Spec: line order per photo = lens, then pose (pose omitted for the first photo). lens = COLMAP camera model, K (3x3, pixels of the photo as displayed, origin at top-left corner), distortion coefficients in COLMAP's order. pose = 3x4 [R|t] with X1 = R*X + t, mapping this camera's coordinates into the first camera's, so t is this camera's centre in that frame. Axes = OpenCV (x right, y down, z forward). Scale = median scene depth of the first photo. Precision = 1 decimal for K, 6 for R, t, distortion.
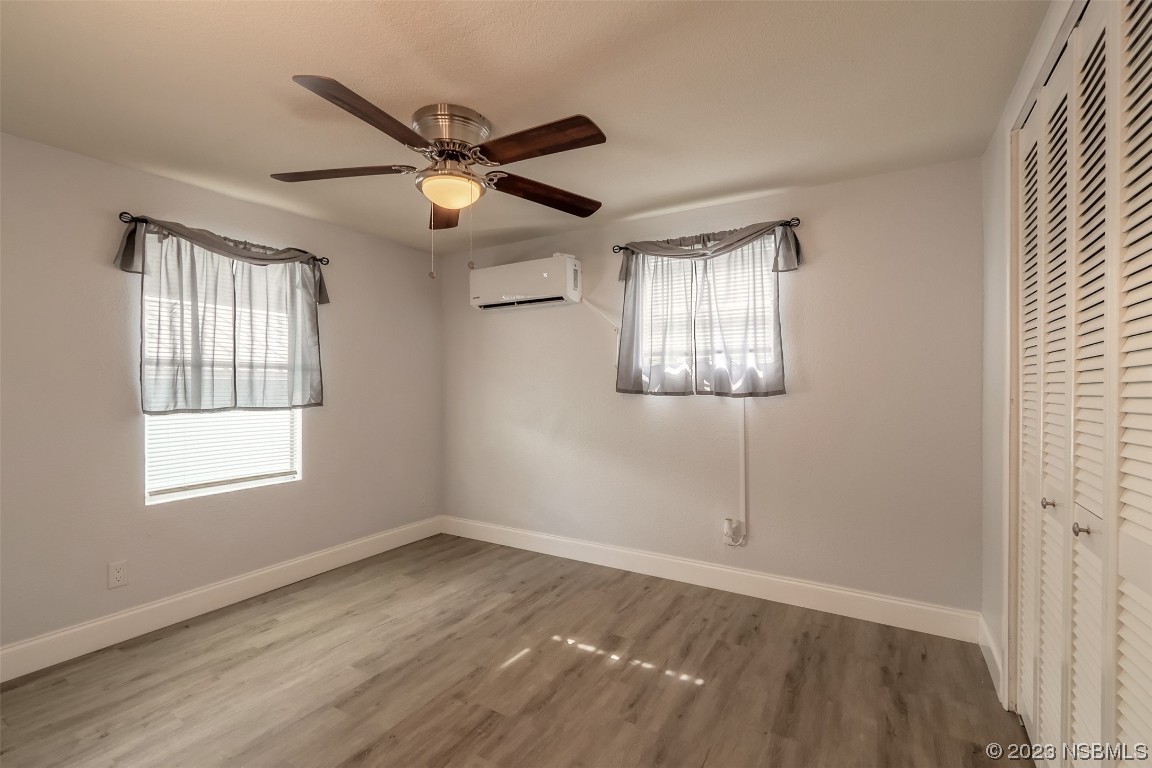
lens RADIAL K [[522.5, 0, 559.5], [0, 522.5, 388.4], [0, 0, 1]] dist [0.009344, -0.001215]
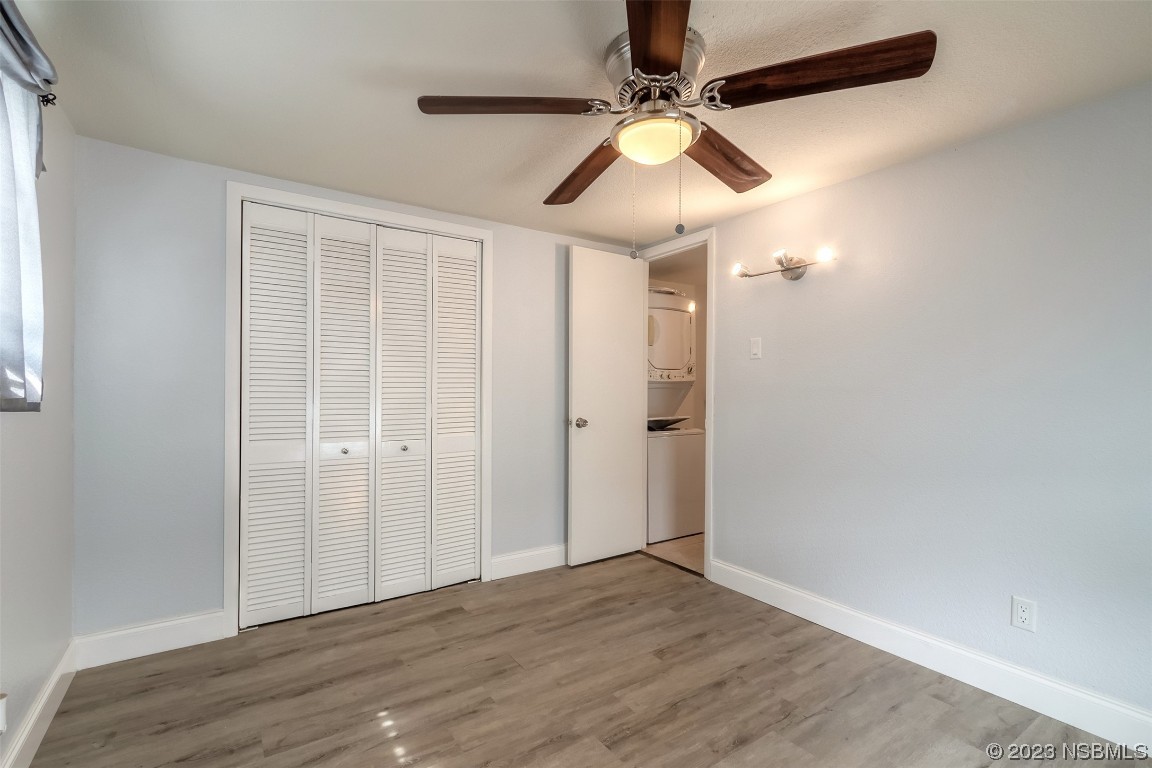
lens RADIAL K [[522.5, 0, 559.5], [0, 522.5, 388.4], [0, 0, 1]] dist [0.009344, -0.001215]
pose [[-0.906618, -0.005225, 0.421920, -0.359672], [-0.005128, 0.999986, 0.001365, -0.006991], [-0.421921, -0.000927, -0.906632, 1.555354]]
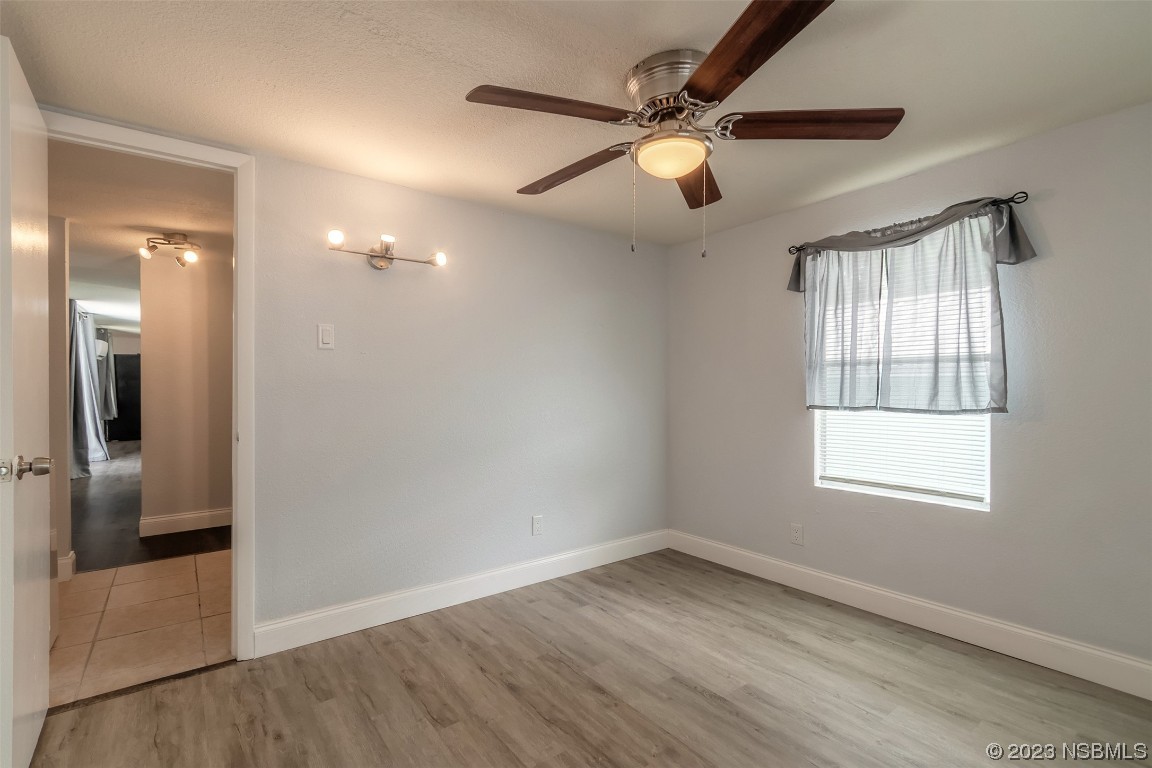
lens RADIAL K [[522.5, 0, 559.5], [0, 522.5, 388.4], [0, 0, 1]] dist [0.009344, -0.001215]
pose [[-0.375236, 0.004752, -0.926917, 0.574874], [0.002491, 0.999988, 0.004119, -0.003379], [0.926926, -0.000763, -0.375244, 1.010369]]
